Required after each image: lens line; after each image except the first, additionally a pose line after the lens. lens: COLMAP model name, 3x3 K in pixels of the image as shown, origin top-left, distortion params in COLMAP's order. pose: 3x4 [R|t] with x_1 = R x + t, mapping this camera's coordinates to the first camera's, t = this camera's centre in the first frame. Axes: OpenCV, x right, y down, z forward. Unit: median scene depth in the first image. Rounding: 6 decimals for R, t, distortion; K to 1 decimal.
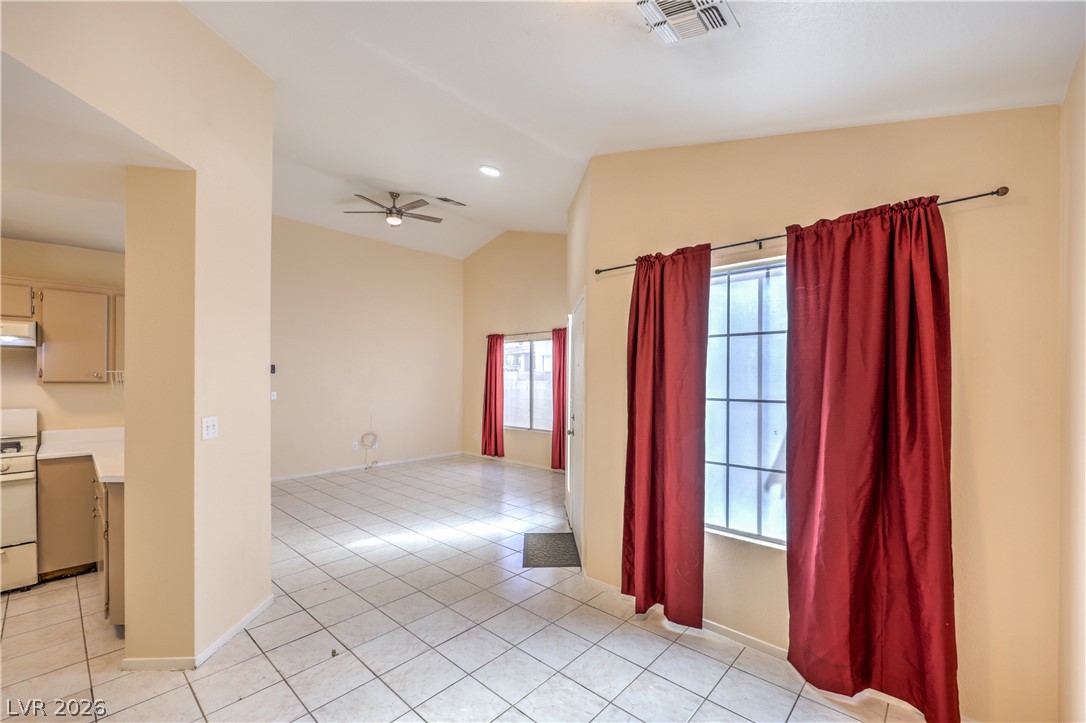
lens RADIAL K [[444.6, 0, 548.8], [0, 444.6, 382.4], [0, 0, 1]] dist [-0.000024, -0.000197]
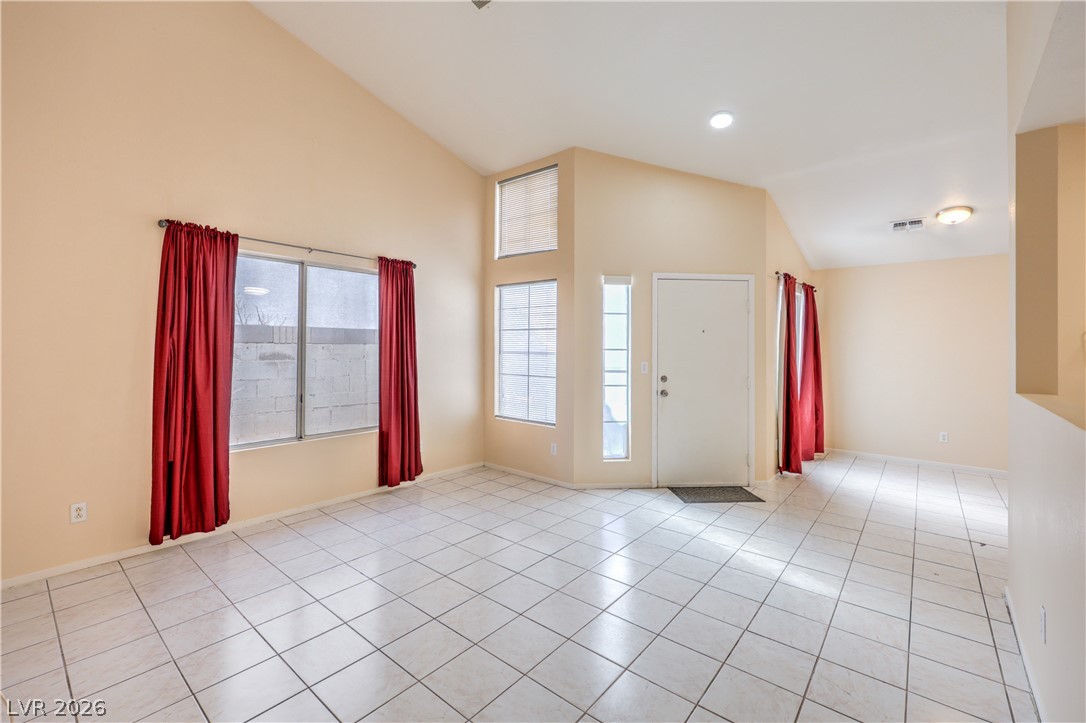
lens RADIAL K [[463.7, 0, 540.4], [0, 463.7, 343.3], [0, 0, 1]] dist [0.008573, 0.000219]
pose [[-0.034564, 0.004447, 0.999393, -1.269892], [0.000113, 0.999990, -0.004446, -0.000374], [-0.999402, -0.000041, -0.034564, 1.634778]]
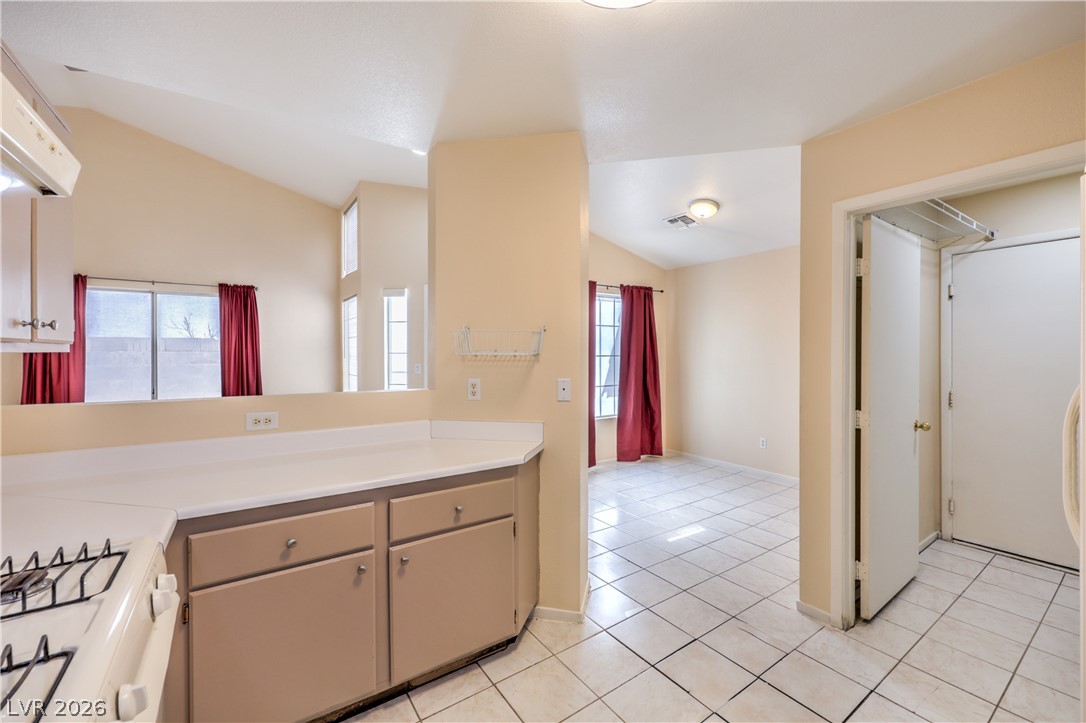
lens RADIAL K [[447.1, 0, 551.8], [0, 447.1, 355.1], [0, 0, 1]] dist [-0.003756, -0.000441]
pose [[0.227844, -0.010341, 0.973643, -1.262349], [0.011561, 0.999902, 0.007914, 0.012446], [-0.973629, 0.009453, 0.227941, 0.519576]]
